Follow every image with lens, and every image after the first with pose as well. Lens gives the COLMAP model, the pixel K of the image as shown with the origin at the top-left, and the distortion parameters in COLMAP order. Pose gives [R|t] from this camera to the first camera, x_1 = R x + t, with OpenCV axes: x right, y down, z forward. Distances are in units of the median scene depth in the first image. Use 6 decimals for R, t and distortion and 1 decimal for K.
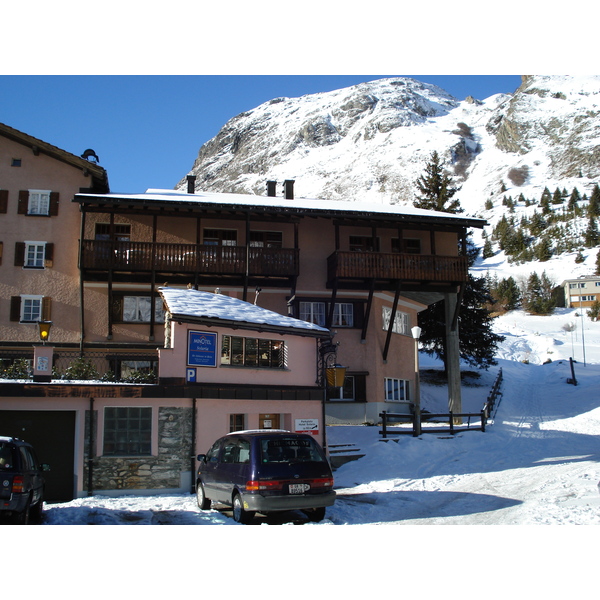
lens RADIAL K [[676.4, 0, 300.0], [0, 676.4, 300.0], [0, 0, 1]] dist [-0.081931, -0.063432]
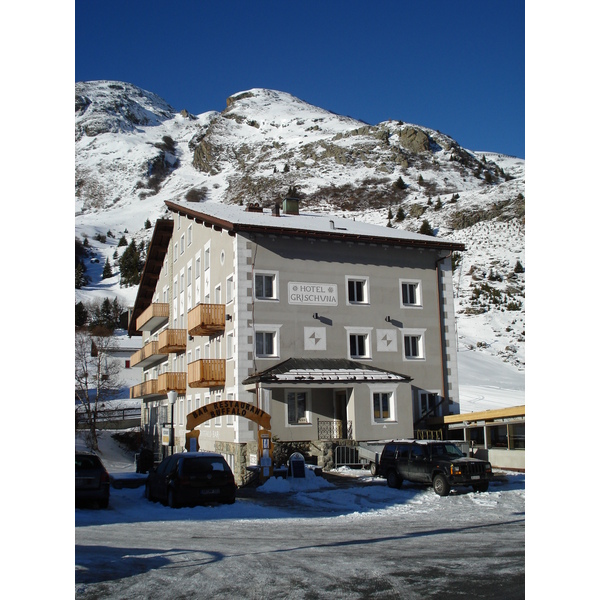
lens RADIAL K [[676.4, 0, 300.0], [0, 676.4, 300.0], [0, 0, 1]] dist [-0.081931, -0.063432]
pose [[0.920314, 0.051229, 0.387811, 0.045876], [-0.050611, 0.998649, -0.011814, -0.009391], [-0.387892, -0.008755, 0.921663, -0.053629]]
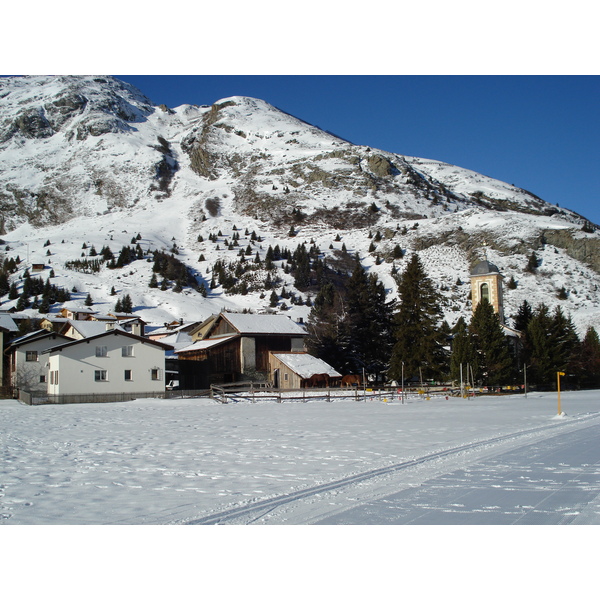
lens RADIAL K [[676.4, 0, 300.0], [0, 676.4, 300.0], [0, 0, 1]] dist [-0.081931, -0.063432]
pose [[0.875398, 0.039622, 0.481776, -0.128533], [-0.065511, 0.997165, 0.037027, -0.037225], [-0.478943, -0.063975, 0.875512, -0.234294]]
